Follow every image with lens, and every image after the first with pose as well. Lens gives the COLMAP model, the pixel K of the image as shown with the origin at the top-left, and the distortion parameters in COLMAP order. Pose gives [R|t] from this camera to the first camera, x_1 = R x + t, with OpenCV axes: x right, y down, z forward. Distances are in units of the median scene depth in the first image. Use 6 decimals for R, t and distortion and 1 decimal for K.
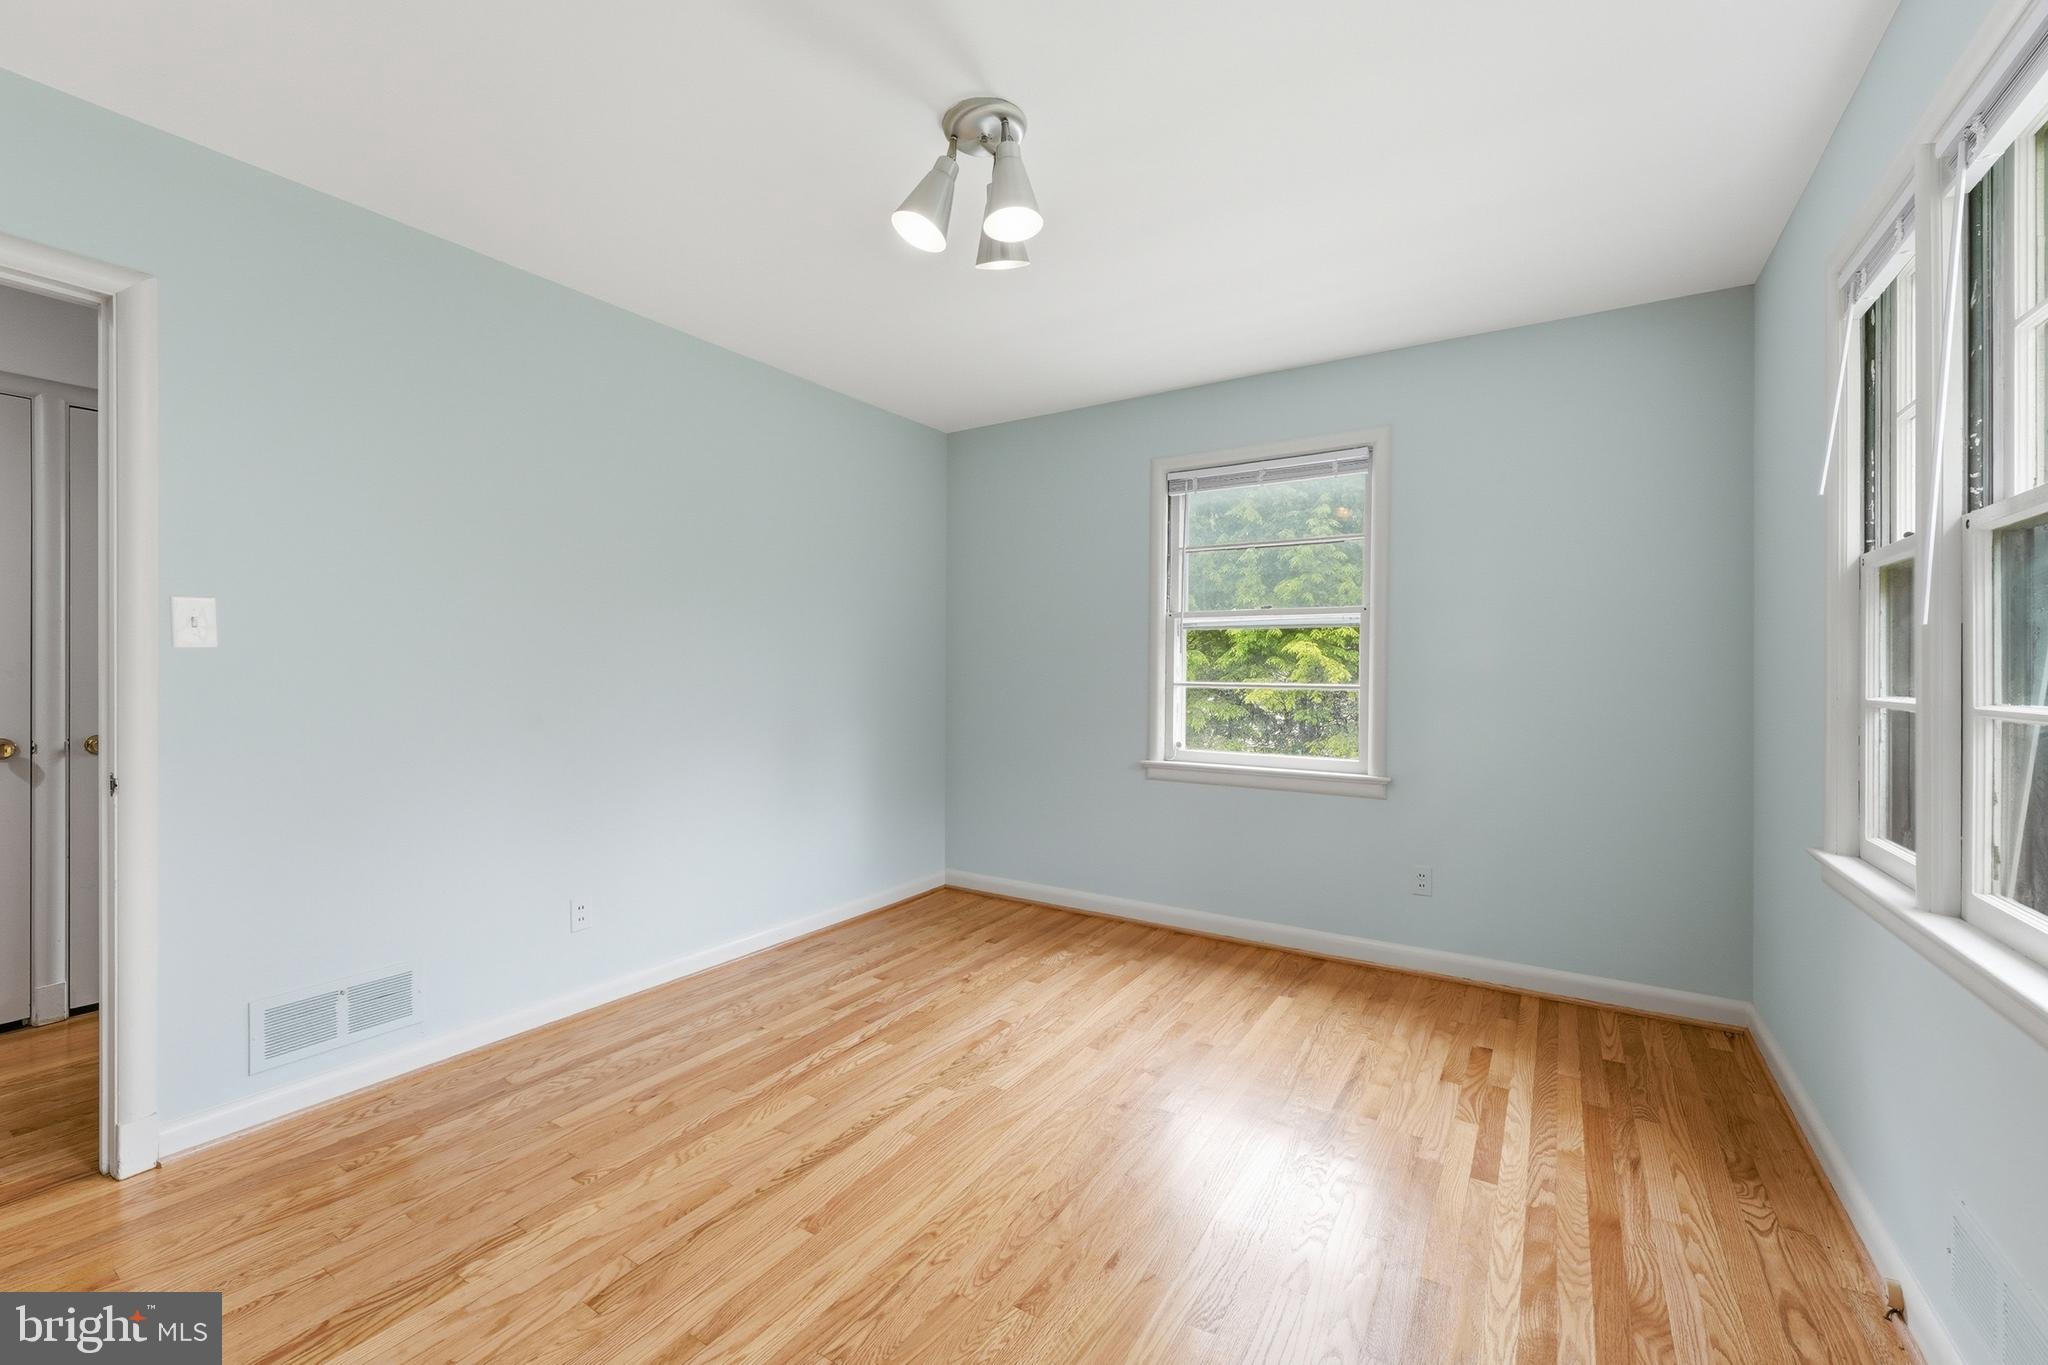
lens RADIAL K [[846.2, 0, 1025.0], [0, 846.2, 670.0], [0, 0, 1]] dist [-0.002298, -0.000063]
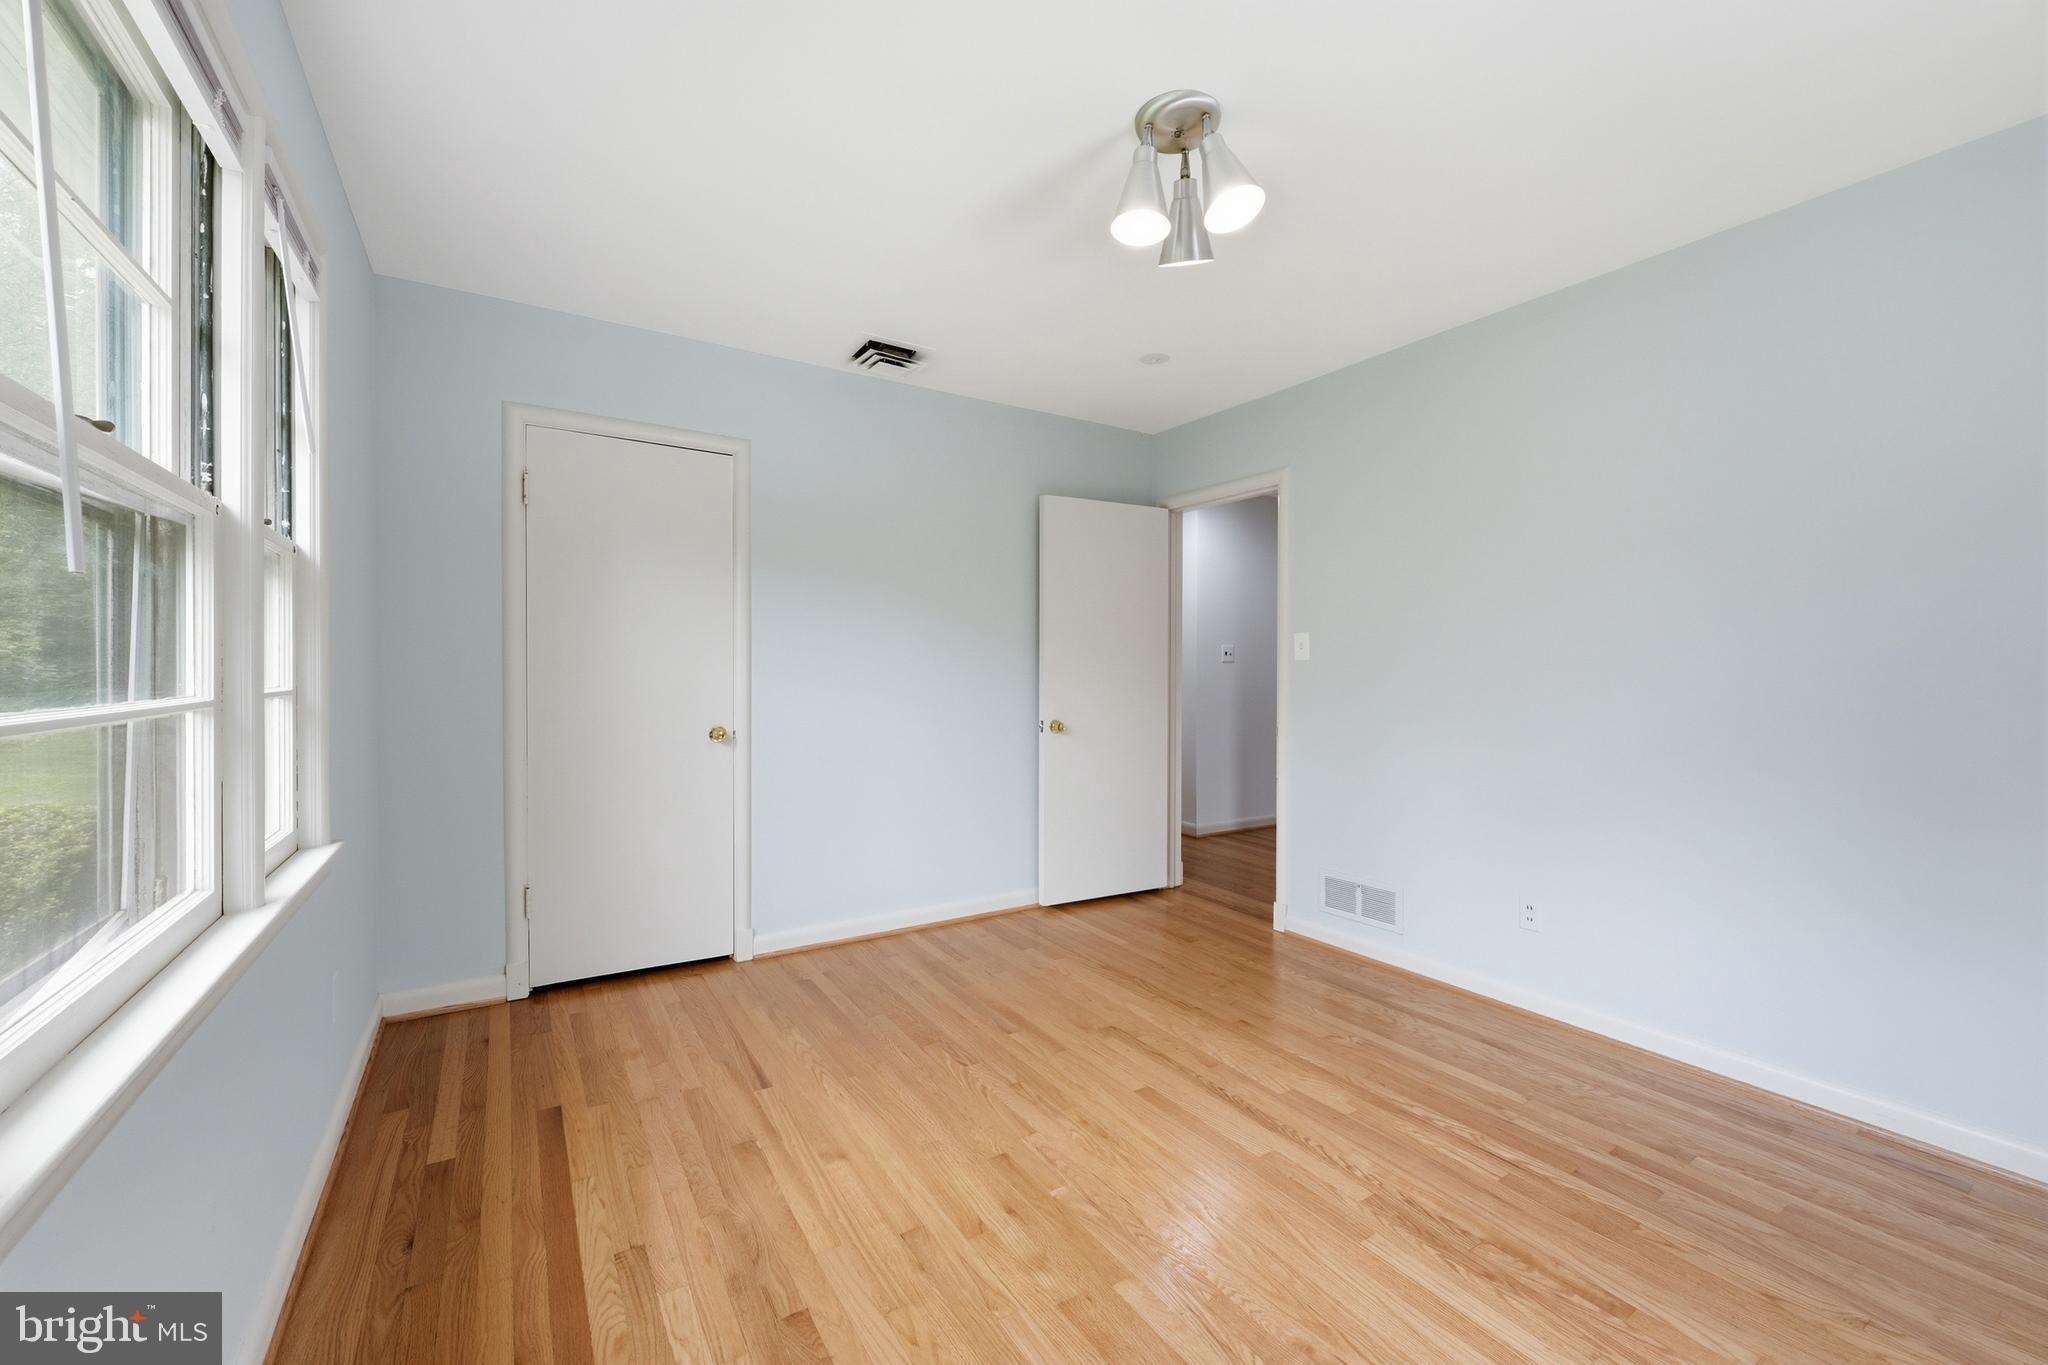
lens RADIAL K [[829.0, 0, 1018.8], [0, 829.0, 673.6], [0, 0, 1]] dist [-0.001107, -0.000162]
pose [[-0.433439, 0.002665, -0.901179, 0.706991], [-0.003957, 0.999980, 0.004860, -0.003514], [0.901174, 0.005673, -0.433420, 0.971822]]
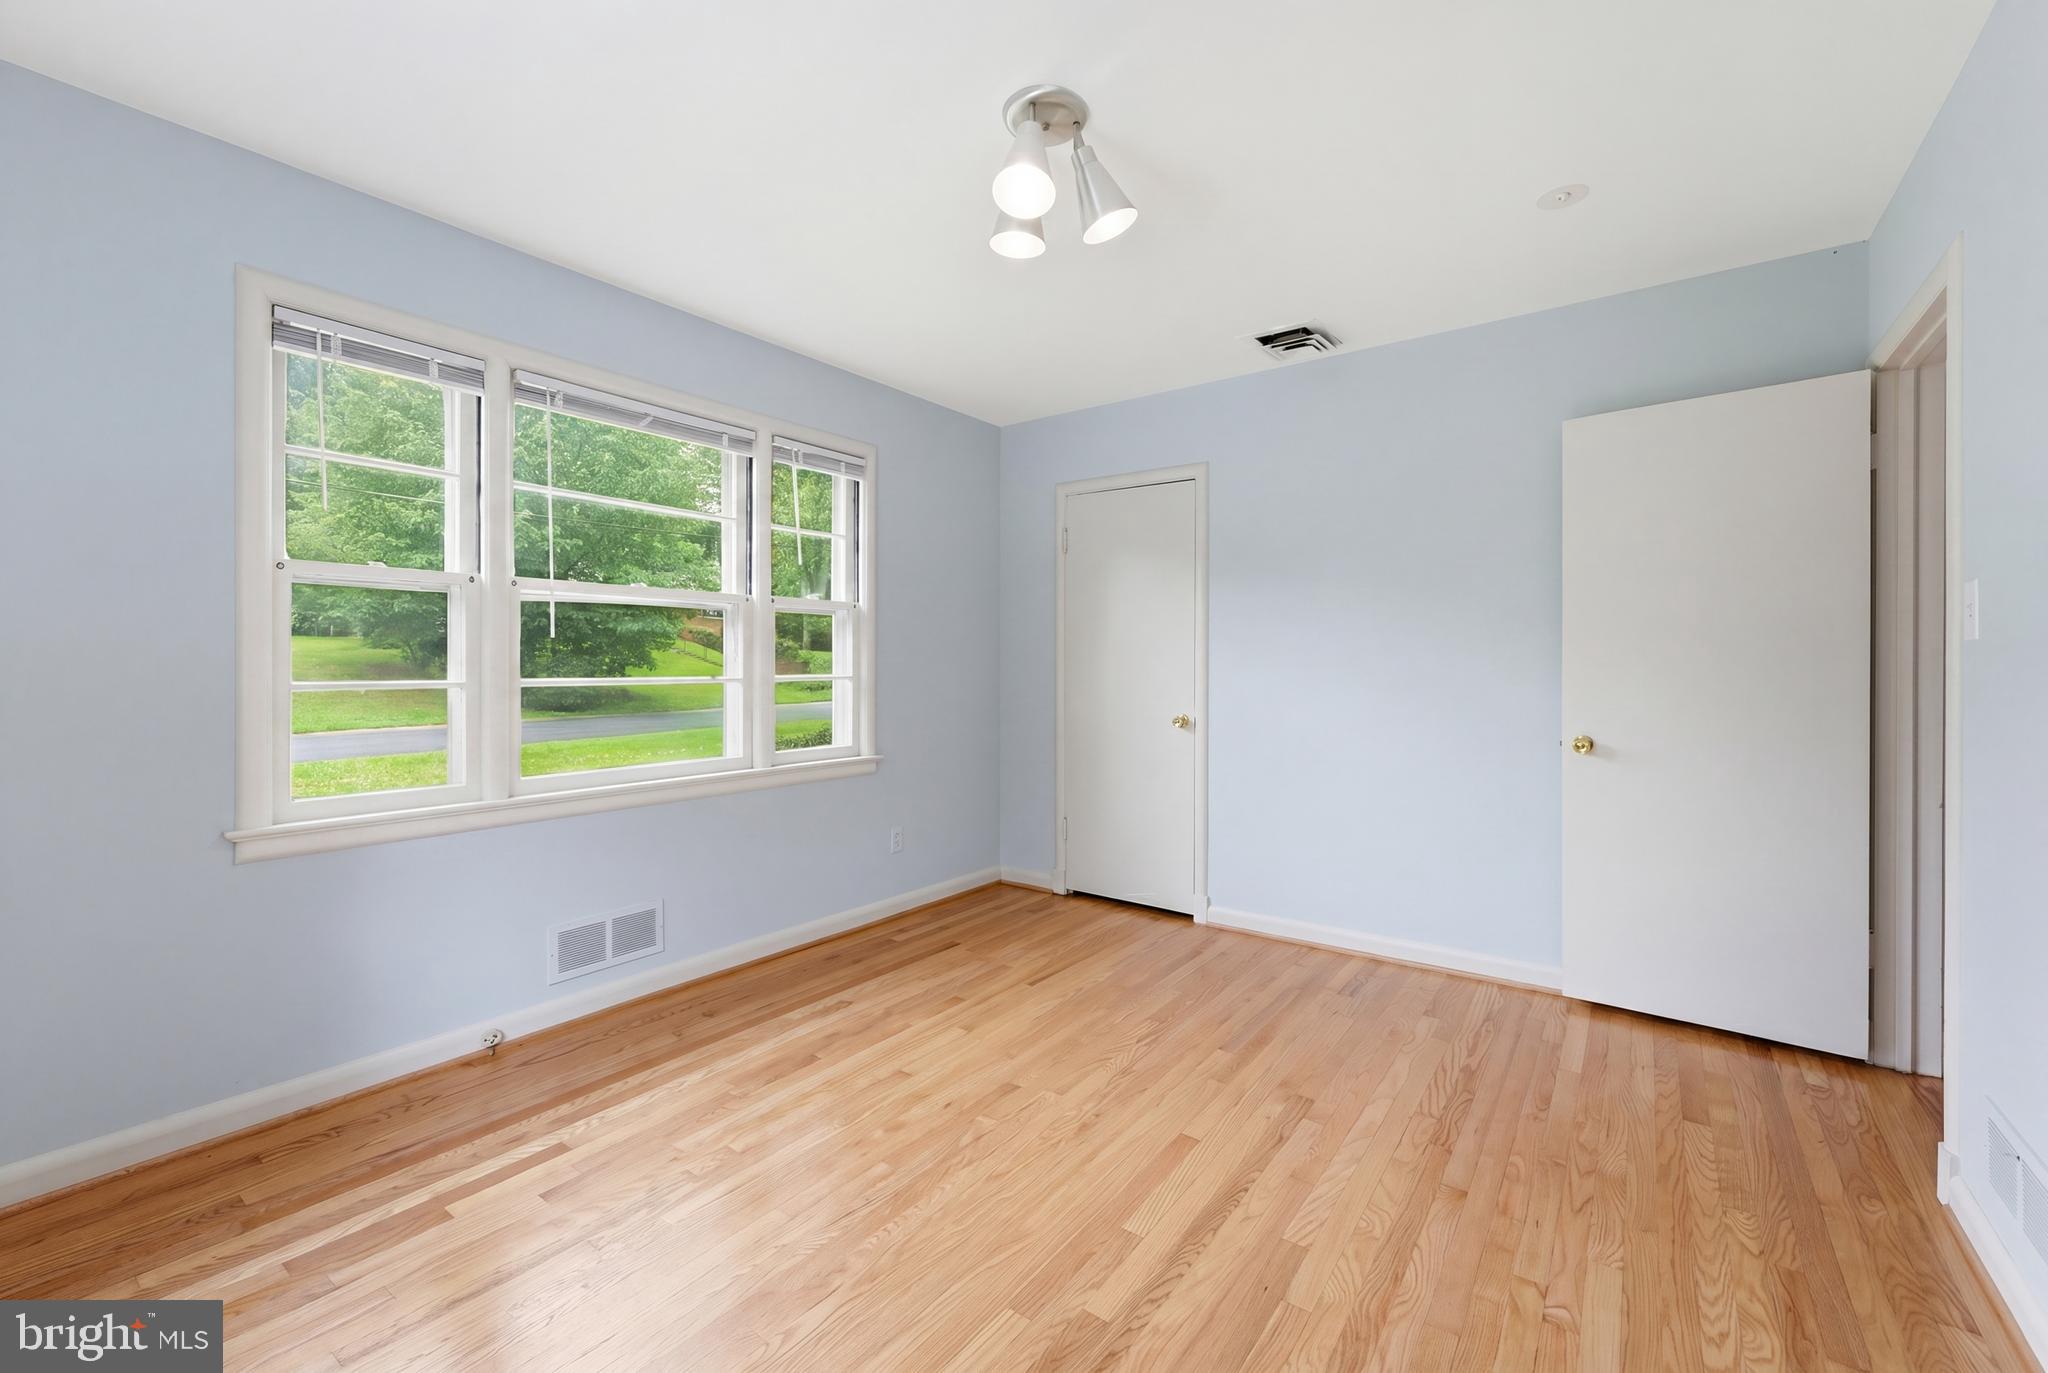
lens RADIAL K [[829.0, 0, 1018.8], [0, 829.0, 677.6], [0, 0, 1]] dist [-0.001107, -0.000162]
pose [[-0.996931, -0.008114, 0.077867, -0.073455], [-0.007429, 0.999931, 0.009079, 0.006746], [-0.077935, 0.008473, -0.996922, 1.515700]]
